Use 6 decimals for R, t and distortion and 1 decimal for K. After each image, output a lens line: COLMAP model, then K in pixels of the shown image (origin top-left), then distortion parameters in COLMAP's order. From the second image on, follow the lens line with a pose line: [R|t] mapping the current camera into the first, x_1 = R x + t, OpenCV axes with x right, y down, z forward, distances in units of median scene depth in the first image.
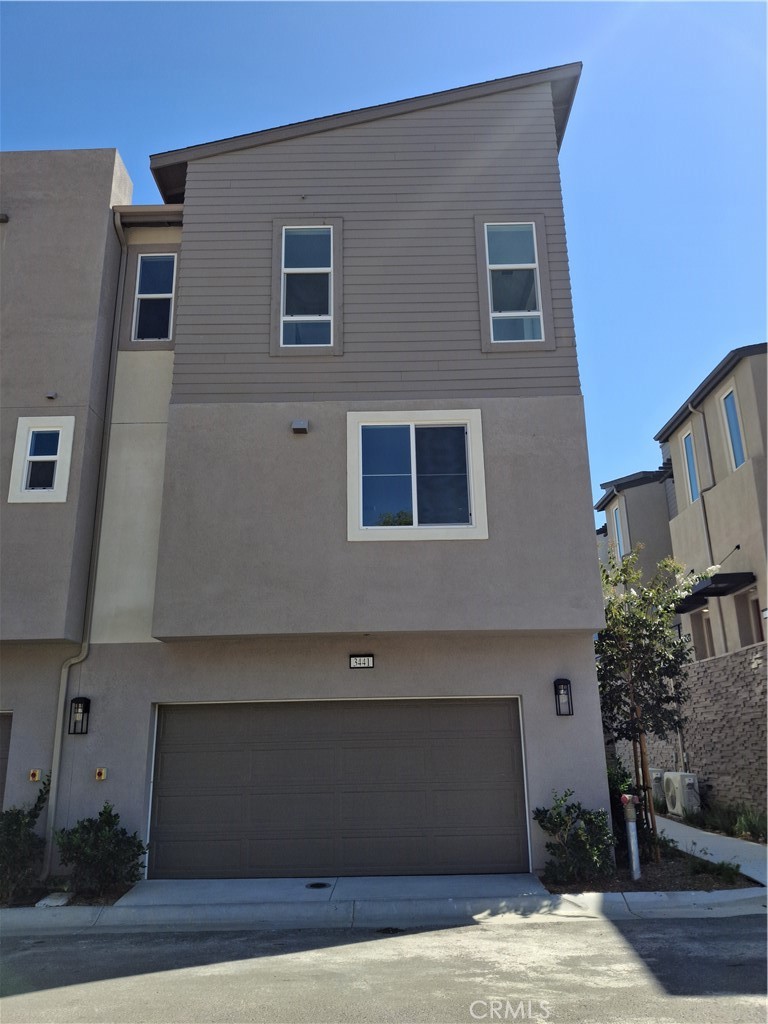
lens RADIAL K [[775.1, 0, 384.0], [0, 775.1, 512.0], [0, 0, 1]] dist [-0.000013, -0.001434]
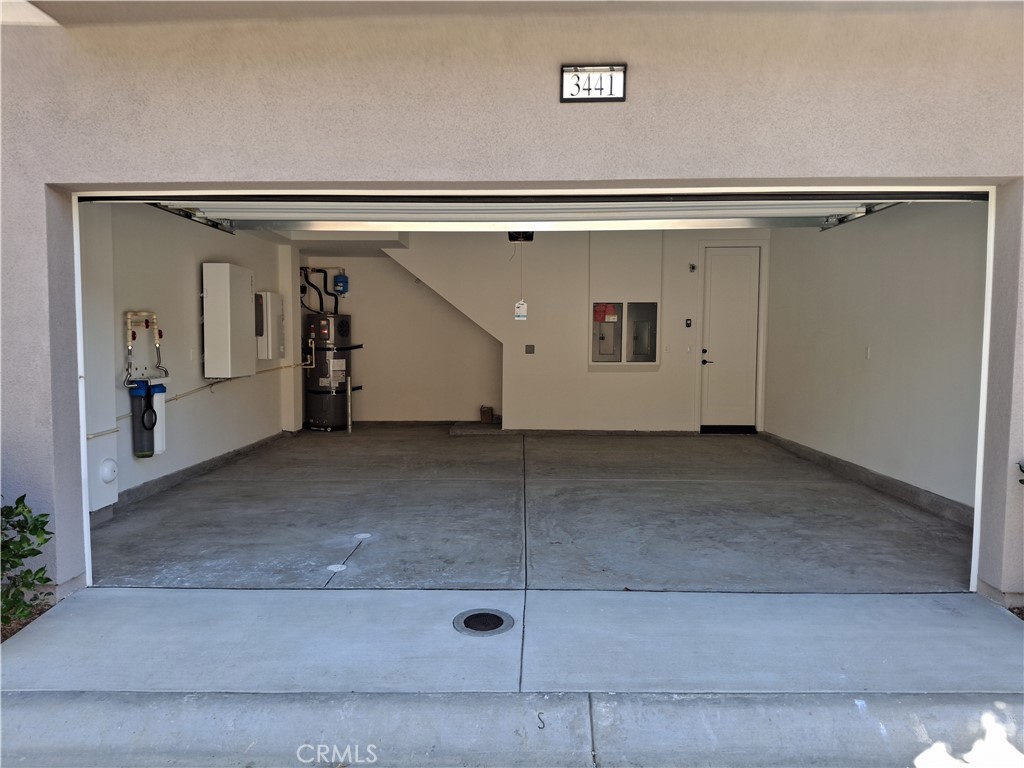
lens RADIAL K [[775.1, 0, 511.4], [0, 775.1, 404.8], [0, 0, 1]] dist [-0.000013, -0.001434]
pose [[0.999835, 0.018115, -0.001505, -0.064970], [-0.016386, 0.934052, 0.356760, 0.205620], [0.007868, -0.356677, 0.934195, 0.597023]]
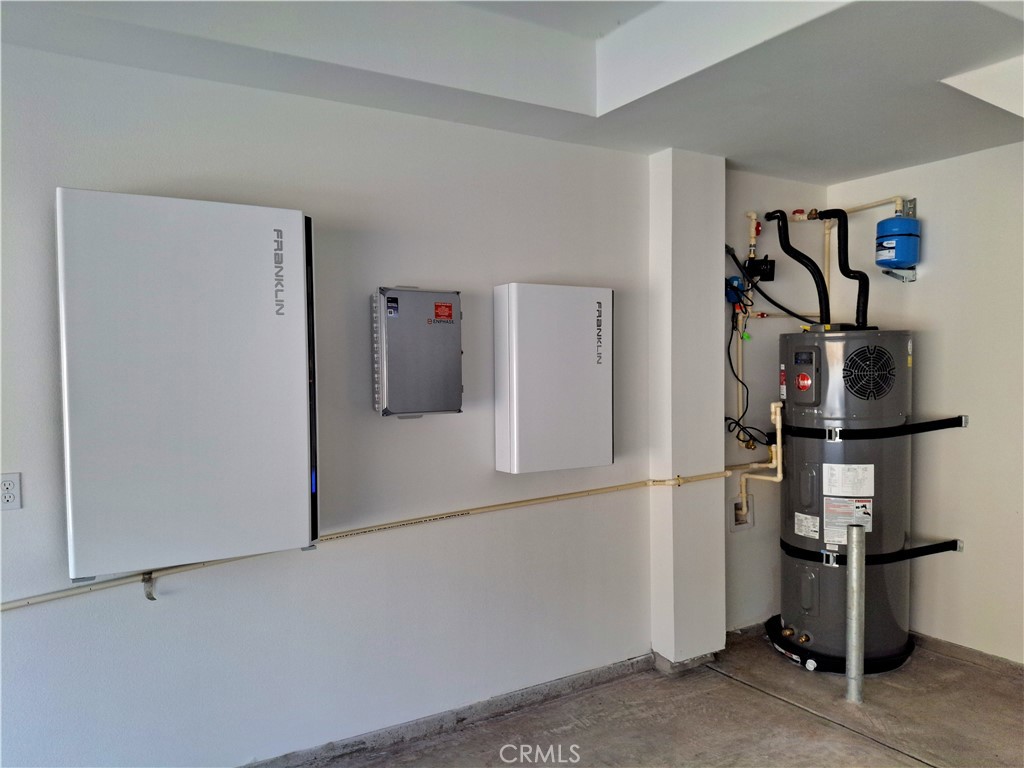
lens RADIAL K [[775.1, 0, 511.4], [0, 775.1, 404.8], [0, 0, 1]] dist [-0.000013, -0.001434]
pose [[0.540206, 0.038631, -0.840646, -0.073783], [0.243325, 0.949106, 0.199977, 0.275566], [0.805587, -0.312579, 0.503313, 0.861676]]
